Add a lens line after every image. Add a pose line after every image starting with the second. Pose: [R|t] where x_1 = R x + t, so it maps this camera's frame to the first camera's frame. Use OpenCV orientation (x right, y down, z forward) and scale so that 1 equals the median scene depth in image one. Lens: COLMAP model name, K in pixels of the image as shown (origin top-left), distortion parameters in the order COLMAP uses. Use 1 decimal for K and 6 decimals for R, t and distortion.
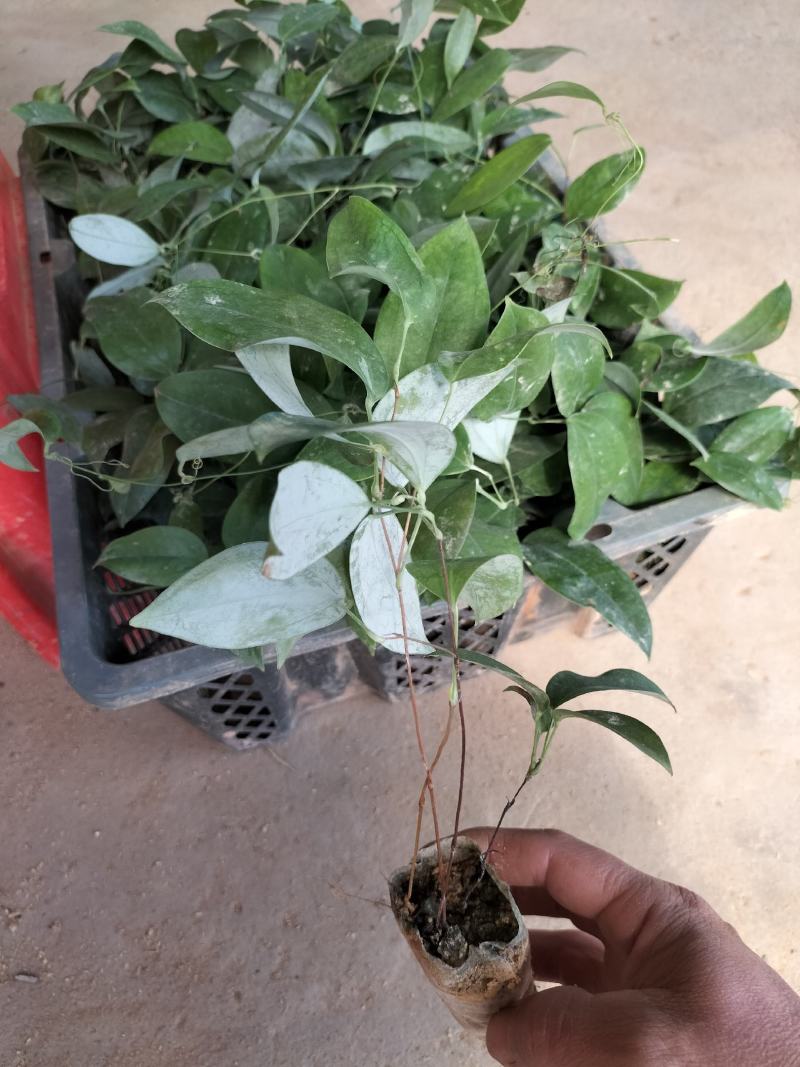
lens RADIAL K [[813.7, 0, 399.2], [0, 813.7, 535.5], [0, 0, 1]] dist [-0.036352, -0.005951]
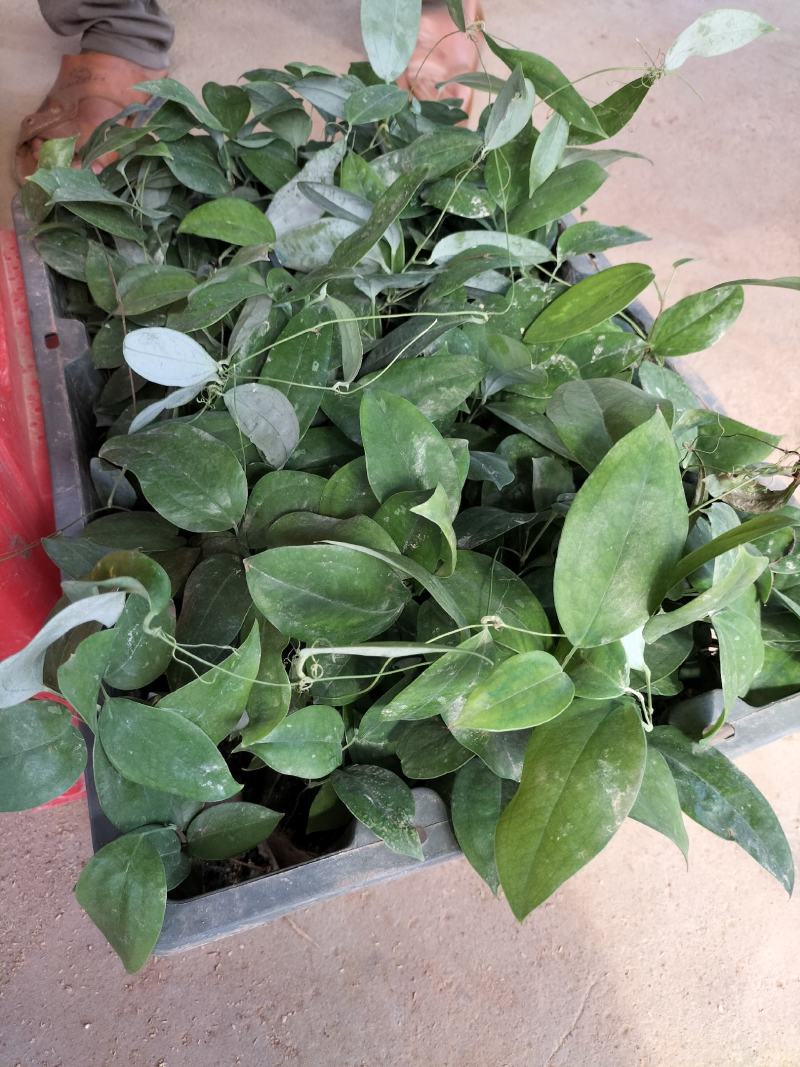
lens RADIAL K [[813.7, 0, 405.3], [0, 813.7, 534.7], [0, 0, 1]] dist [-0.036352, -0.005951]
pose [[0.992873, 0.048634, 0.108798, -0.155728], [-0.045760, 0.998538, -0.028762, -0.137461], [-0.110038, 0.023578, 0.993648, 0.111535]]
